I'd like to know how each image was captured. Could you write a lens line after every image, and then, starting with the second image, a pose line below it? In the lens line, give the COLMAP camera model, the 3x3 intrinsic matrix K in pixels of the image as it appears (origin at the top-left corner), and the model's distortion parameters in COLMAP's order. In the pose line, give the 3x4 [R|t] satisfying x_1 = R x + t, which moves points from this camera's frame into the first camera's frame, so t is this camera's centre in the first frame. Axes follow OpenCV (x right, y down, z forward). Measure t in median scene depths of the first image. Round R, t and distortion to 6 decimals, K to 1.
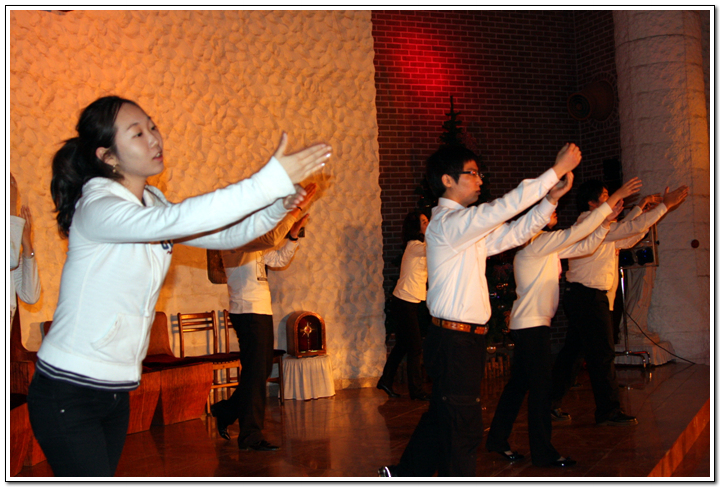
lens RADIAL K [[866.0, 0, 360.0], [0, 866.0, 243.5], [0, 0, 1]] dist [-0.138525, 0.006341]
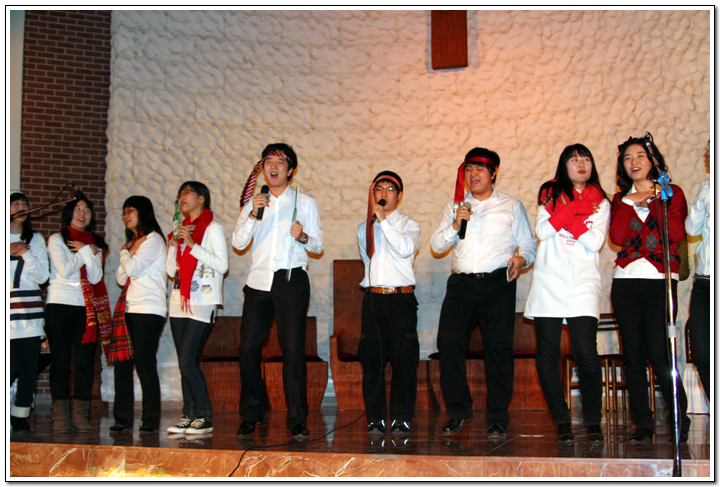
lens RADIAL K [[866.0, 0, 360.0], [0, 866.0, 243.5], [0, 0, 1]] dist [-0.138525, 0.006341]
pose [[0.181933, -0.082871, -0.979813, 0.718604], [0.026089, 0.996498, -0.079438, 0.069273], [0.982965, -0.011110, 0.183458, 0.521589]]
